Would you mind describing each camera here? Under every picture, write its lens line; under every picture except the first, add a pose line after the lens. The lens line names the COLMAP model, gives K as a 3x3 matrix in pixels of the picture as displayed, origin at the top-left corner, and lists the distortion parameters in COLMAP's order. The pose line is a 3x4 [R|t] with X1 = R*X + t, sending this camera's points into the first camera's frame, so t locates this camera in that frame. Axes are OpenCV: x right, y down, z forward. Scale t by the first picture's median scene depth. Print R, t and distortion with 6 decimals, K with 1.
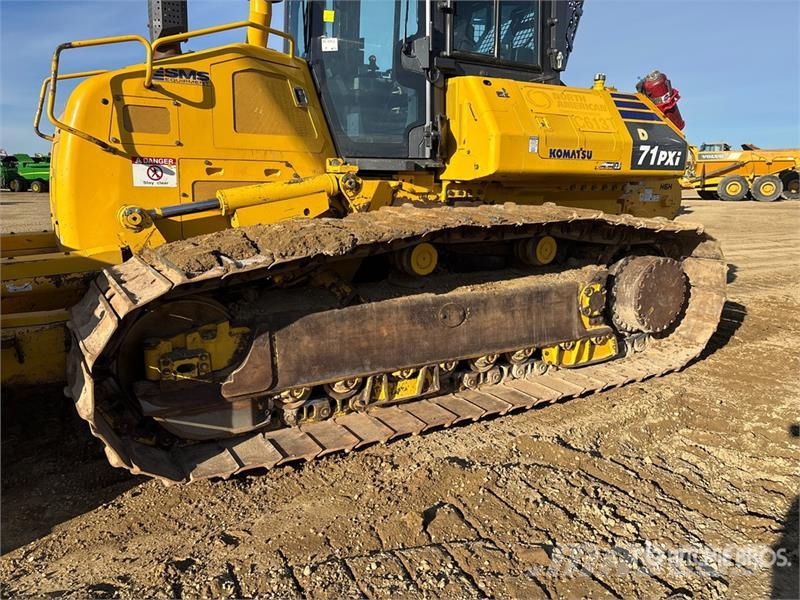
lens RADIAL K [[601.5, 0, 403.4], [0, 601.5, 299.1], [0, 0, 1]] dist [0.052675, -0.048924]
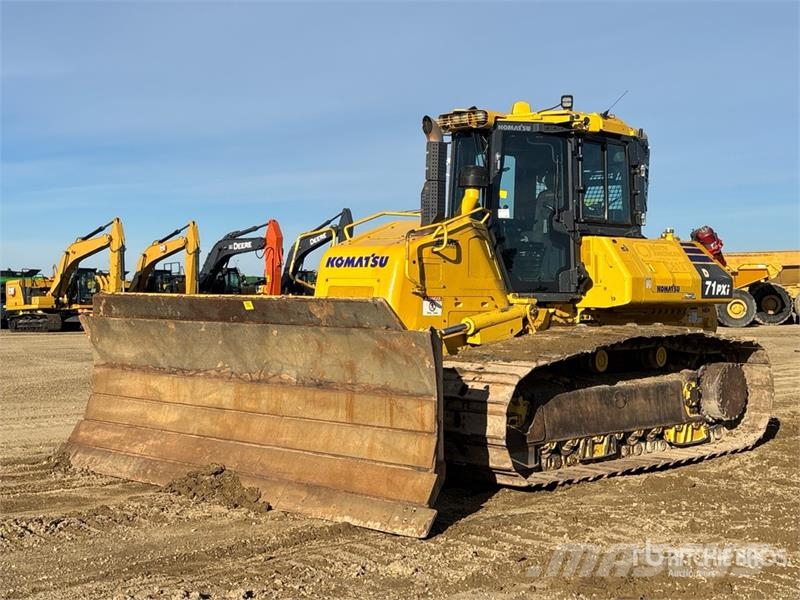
lens RADIAL K [[1196.0, 0, 415.4], [0, 1196.0, 297.6], [0, 0, 1]] dist [0.308231, -1.081997]
pose [[0.958064, -0.009617, 0.286392, -1.060679], [0.064326, 0.981147, -0.182245, 0.246721], [-0.279240, 0.193025, 0.940620, -1.430729]]
